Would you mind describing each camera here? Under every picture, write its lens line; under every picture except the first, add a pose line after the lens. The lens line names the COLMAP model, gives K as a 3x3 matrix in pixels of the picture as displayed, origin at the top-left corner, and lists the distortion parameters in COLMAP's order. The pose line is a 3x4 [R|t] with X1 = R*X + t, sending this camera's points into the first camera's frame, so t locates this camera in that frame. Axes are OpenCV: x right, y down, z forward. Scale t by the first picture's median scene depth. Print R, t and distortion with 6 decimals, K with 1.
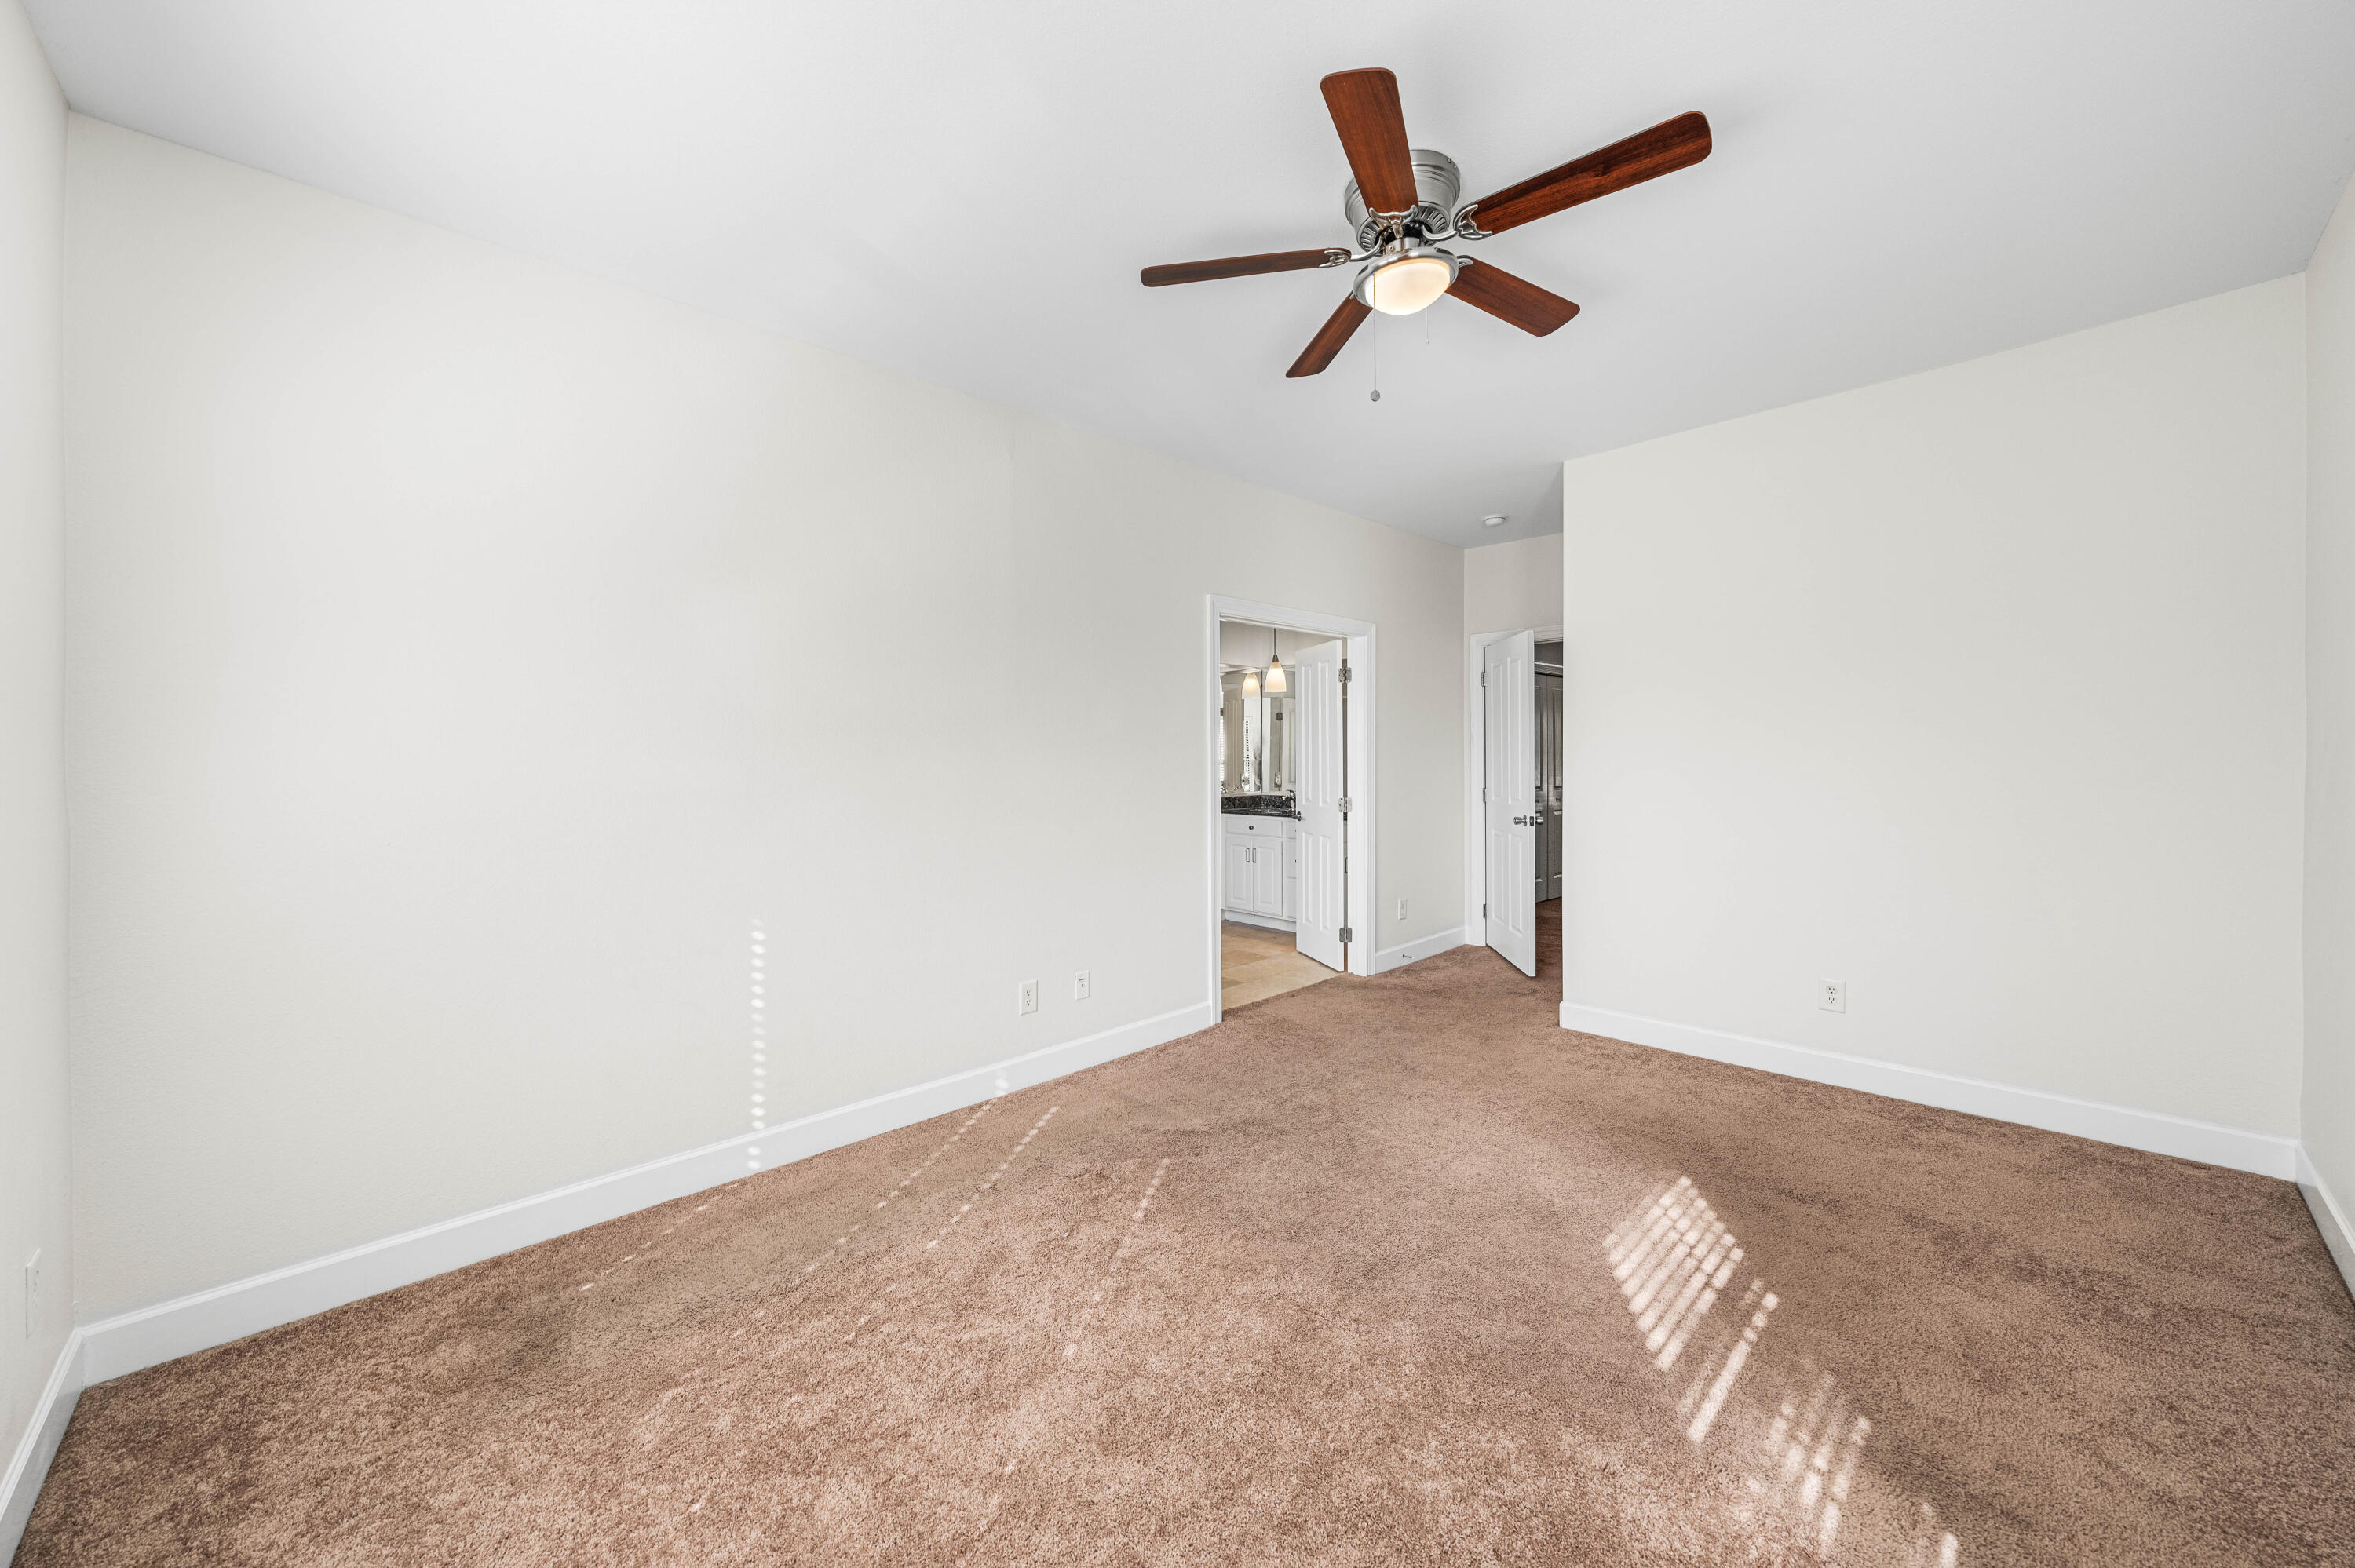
lens RADIAL K [[858.3, 0, 1178.6], [0, 858.3, 769.2], [0, 0, 1]] dist [-0.001103, 0.000569]
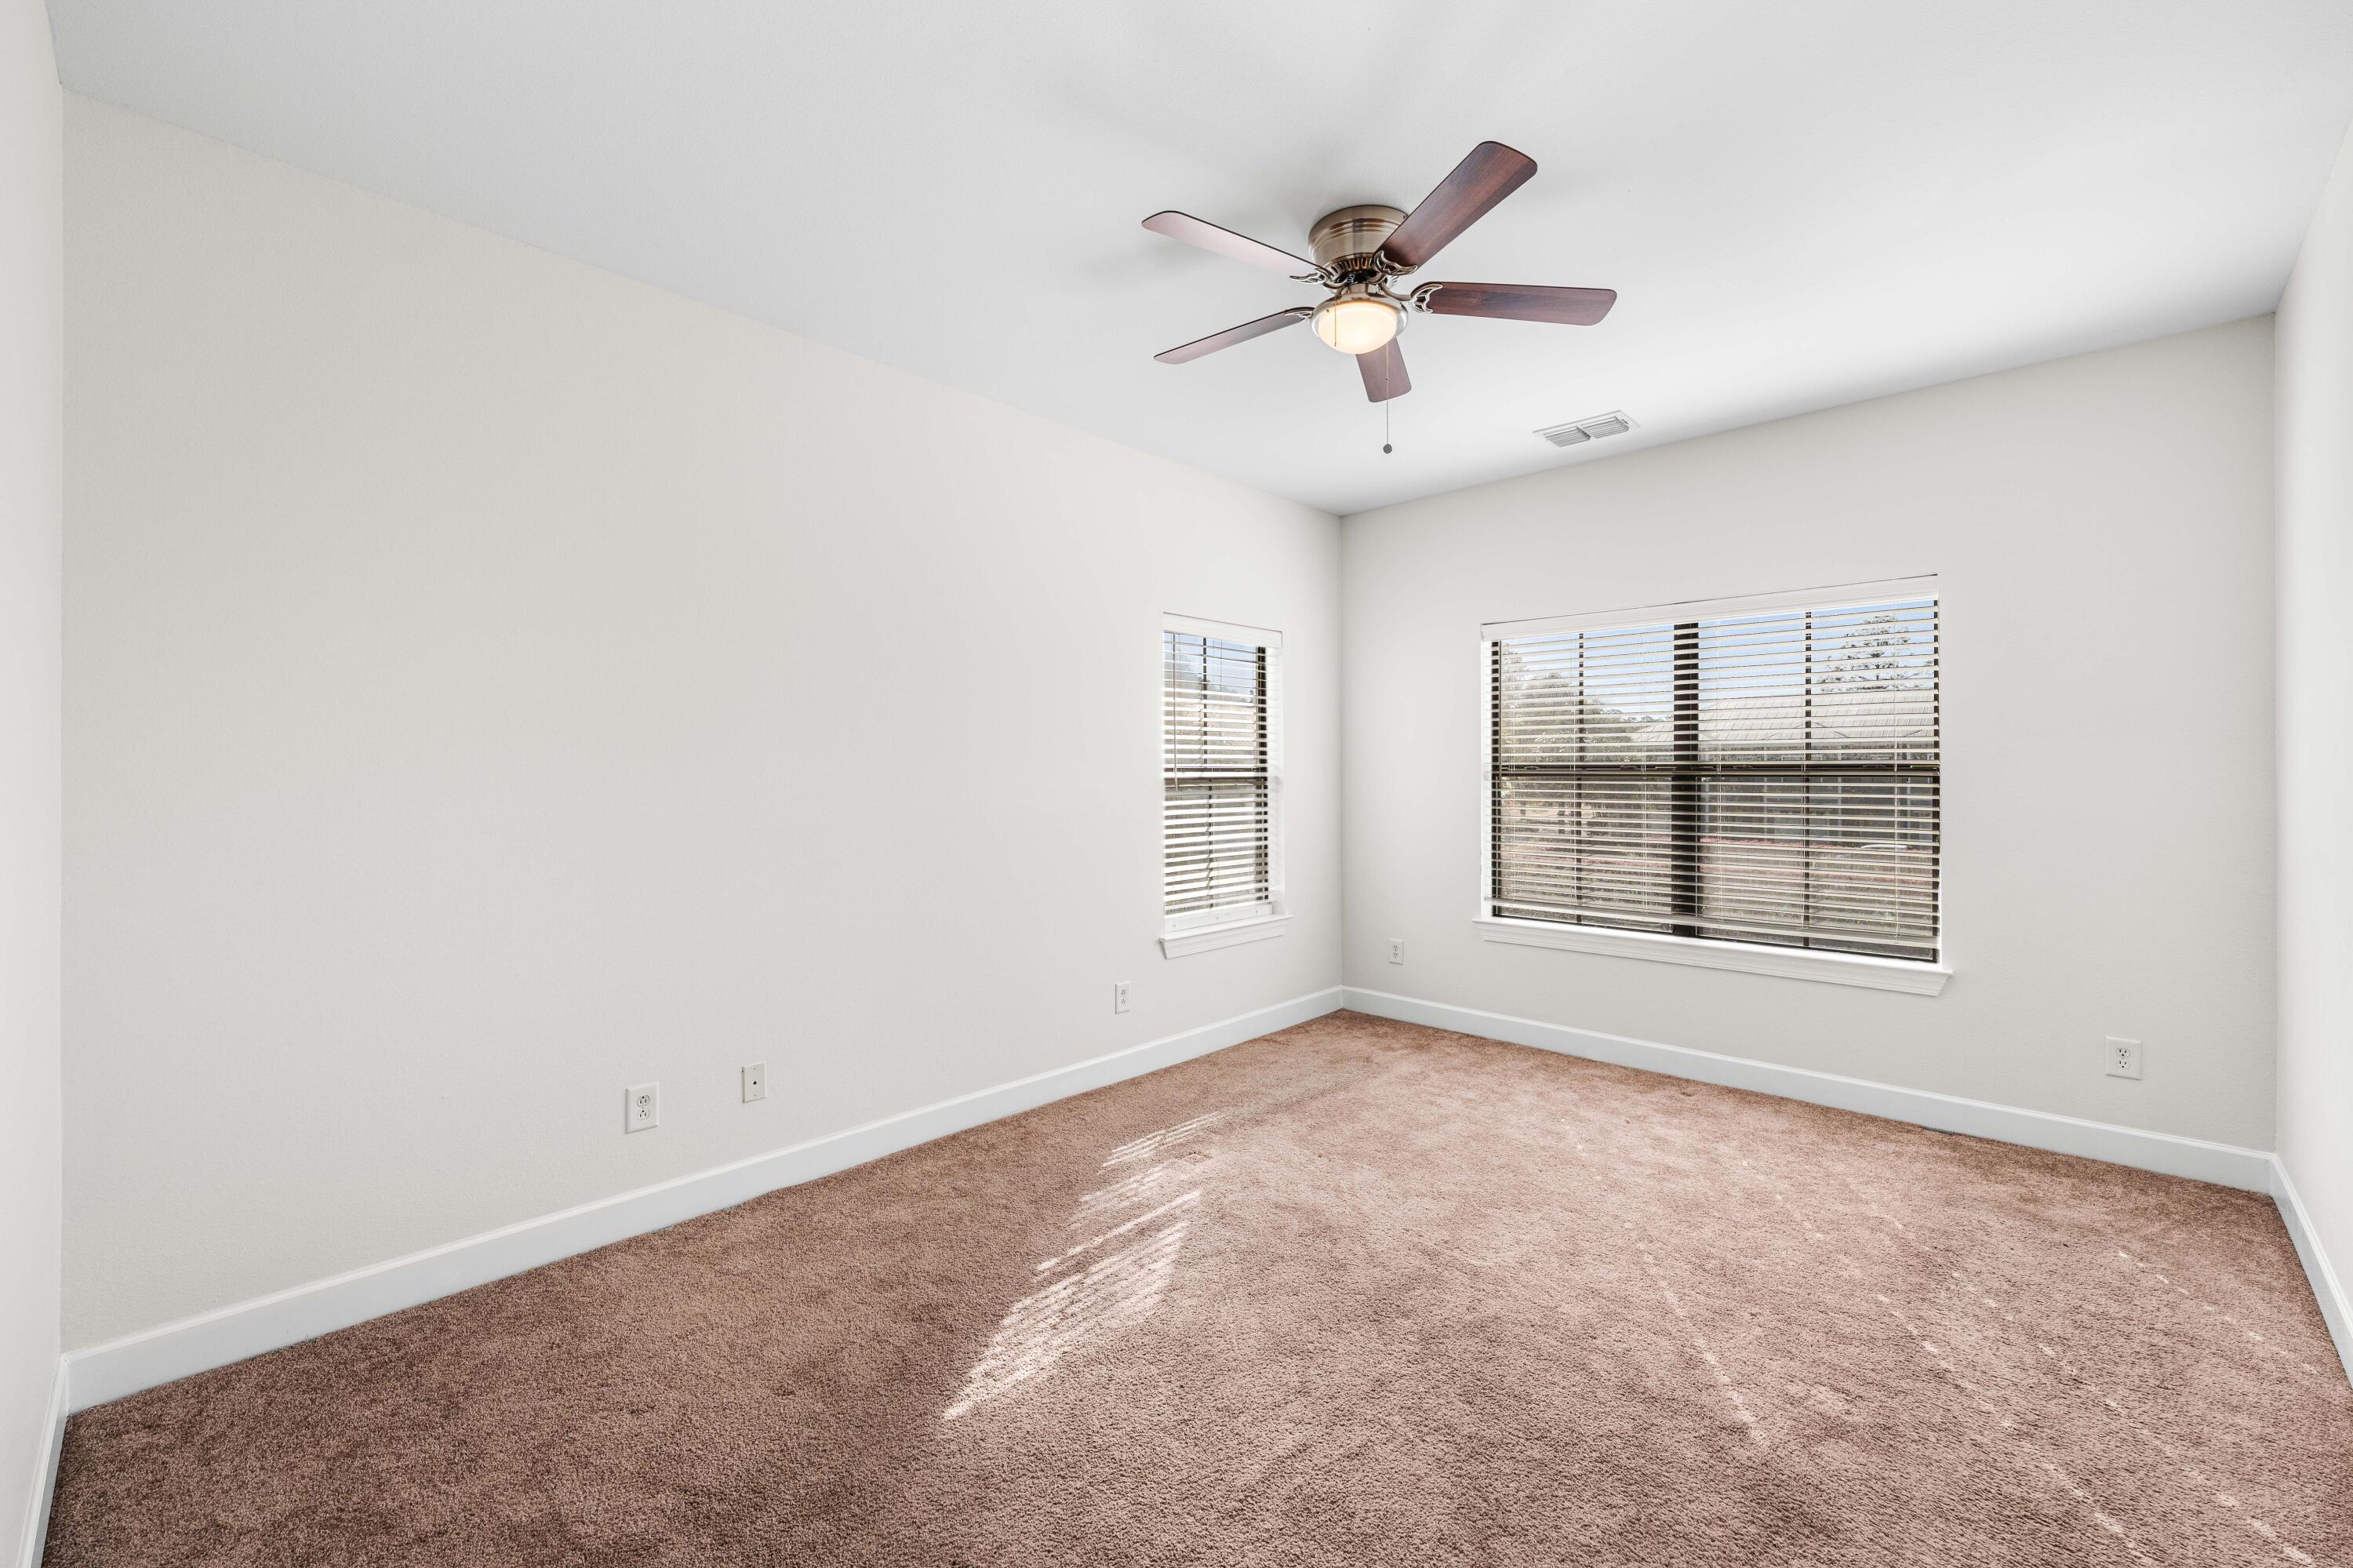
lens RADIAL K [[957.0, 0, 1178.3], [0, 957.0, 770.5], [0, 0, 1]] dist [0.000613, 0.000288]
pose [[-0.998491, 0.012306, -0.053513, 0.497785], [0.011808, 0.999884, 0.009609, -0.028758], [0.053625, 0.008963, -0.998521, 1.939314]]
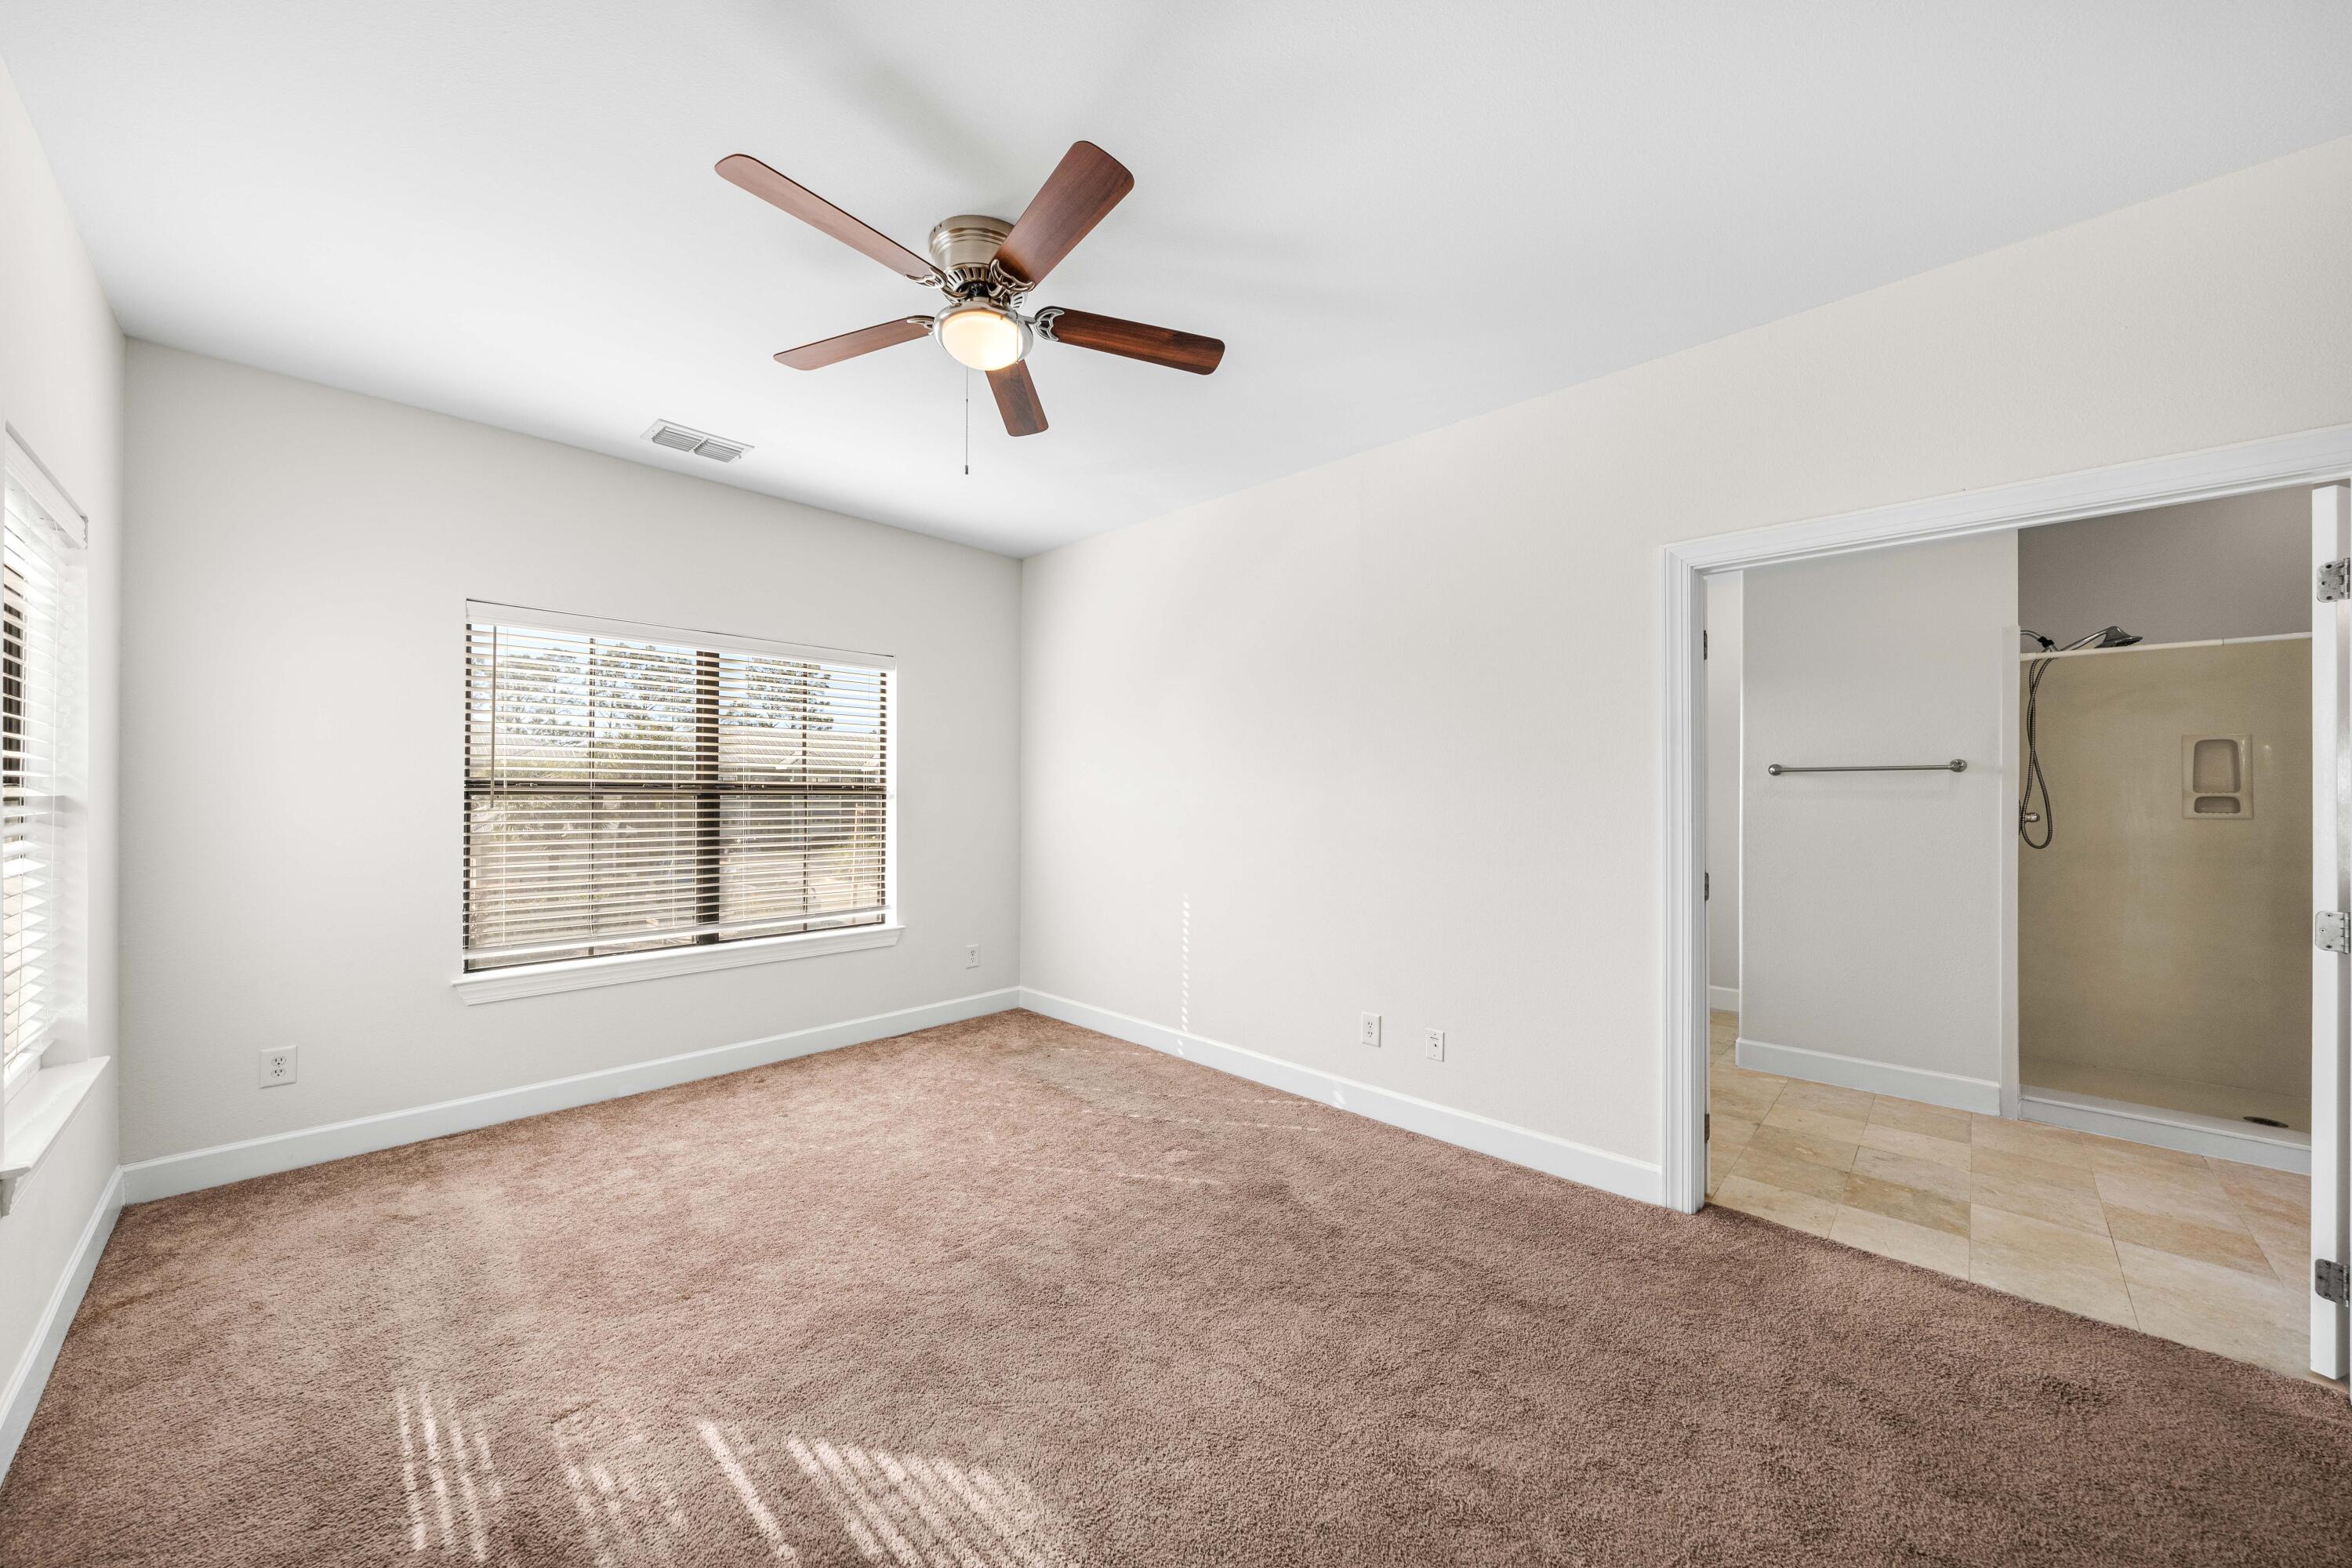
lens RADIAL K [[826.3, 0, 1176.0], [0, 826.3, 784.0], [0, 0, 1]] dist [-0.001209, 0.000159]
pose [[0.046889, 0.002609, -0.998897, 1.152125], [-0.017229, 0.999850, 0.001802, -0.029499], [0.998752, 0.017126, 0.046927, 1.057297]]
